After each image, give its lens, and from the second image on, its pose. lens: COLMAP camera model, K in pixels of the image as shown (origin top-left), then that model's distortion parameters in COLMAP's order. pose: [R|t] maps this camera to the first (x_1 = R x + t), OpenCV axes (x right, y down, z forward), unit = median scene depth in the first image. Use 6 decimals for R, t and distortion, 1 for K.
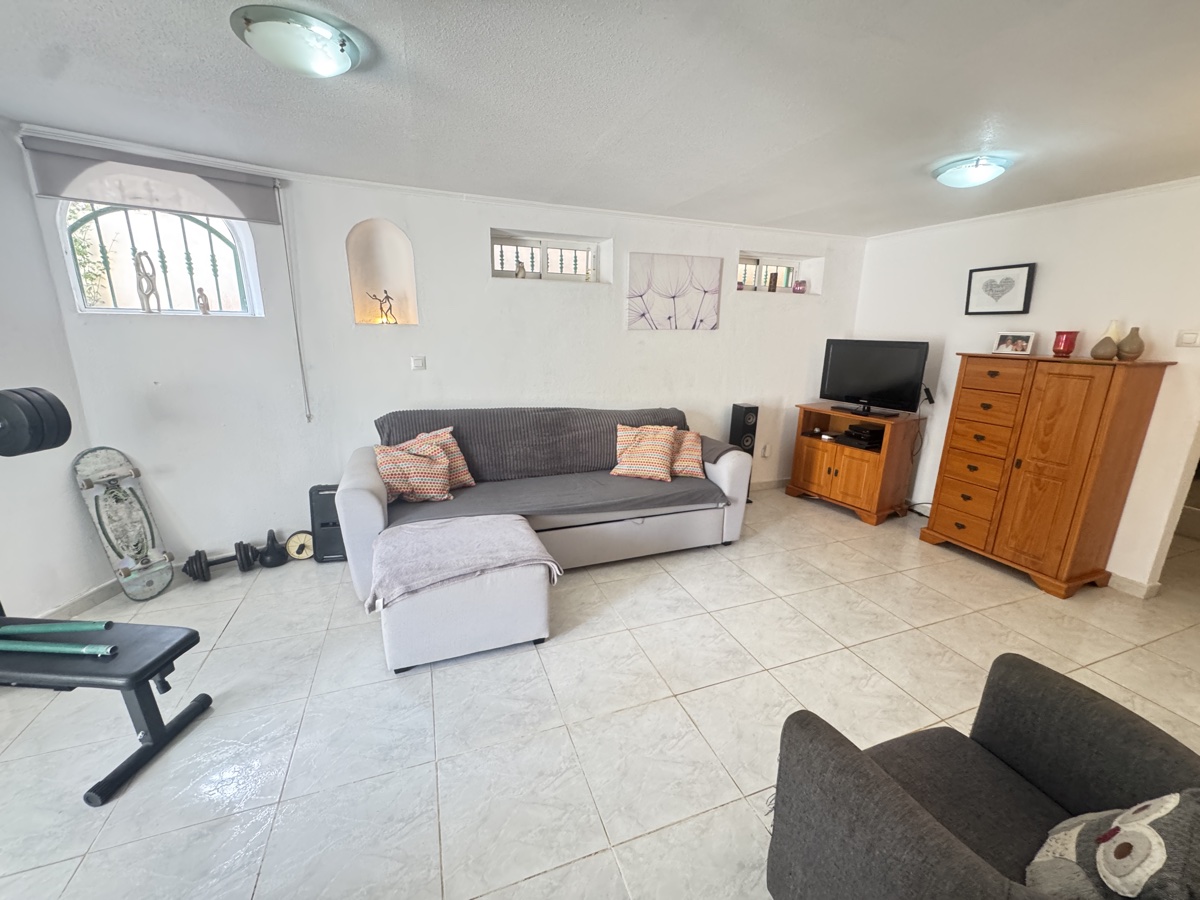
lens RADIAL K [[479.7, 0, 599.5], [0, 479.7, 449.4], [0, 0, 1]] dist [-0.004192, 0.000743]
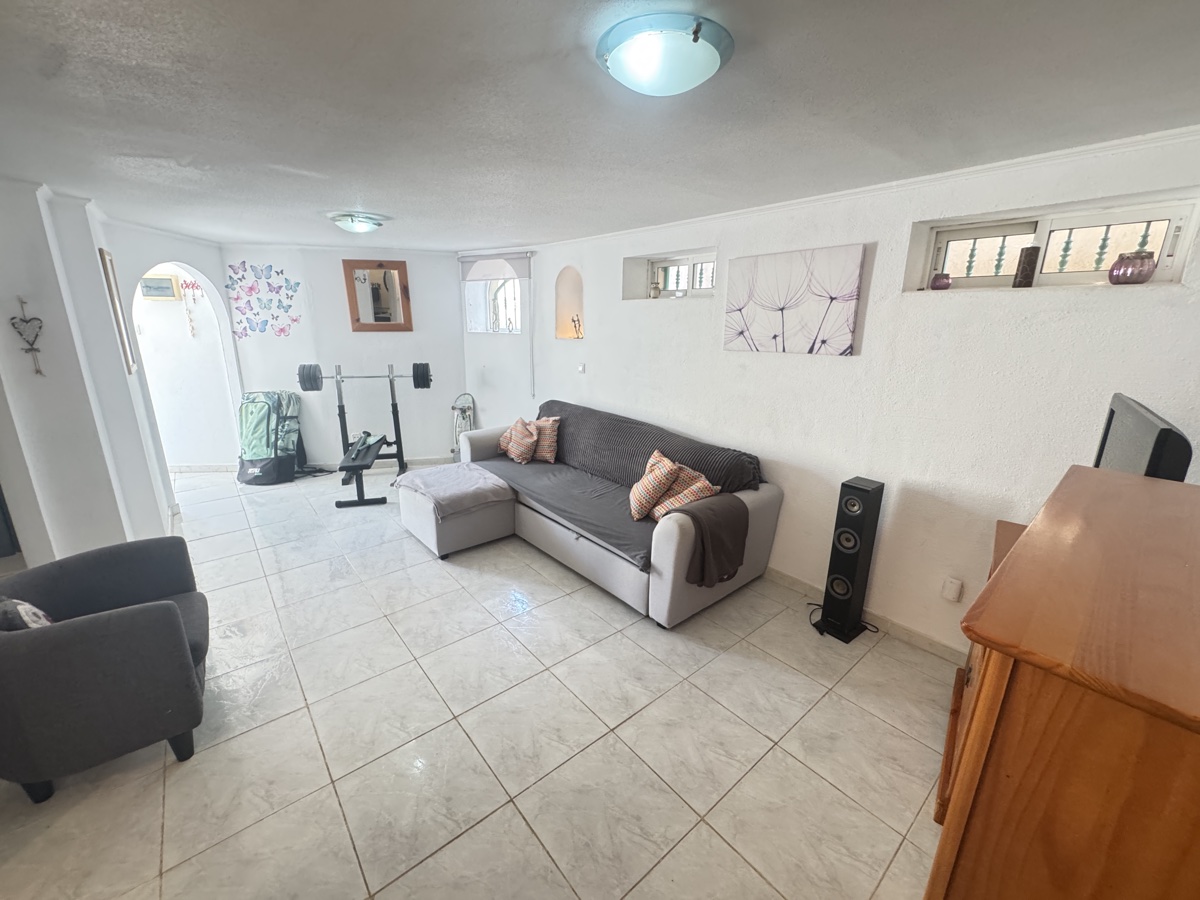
lens RADIAL K [[479.7, 0, 599.5], [0, 479.7, 449.4], [0, 0, 1]] dist [-0.004192, 0.000743]
pose [[0.340588, 0.231497, -0.911268, 0.797211], [-0.239165, 0.958665, 0.154149, -0.159420], [0.909285, 0.165442, 0.381876, 0.506070]]
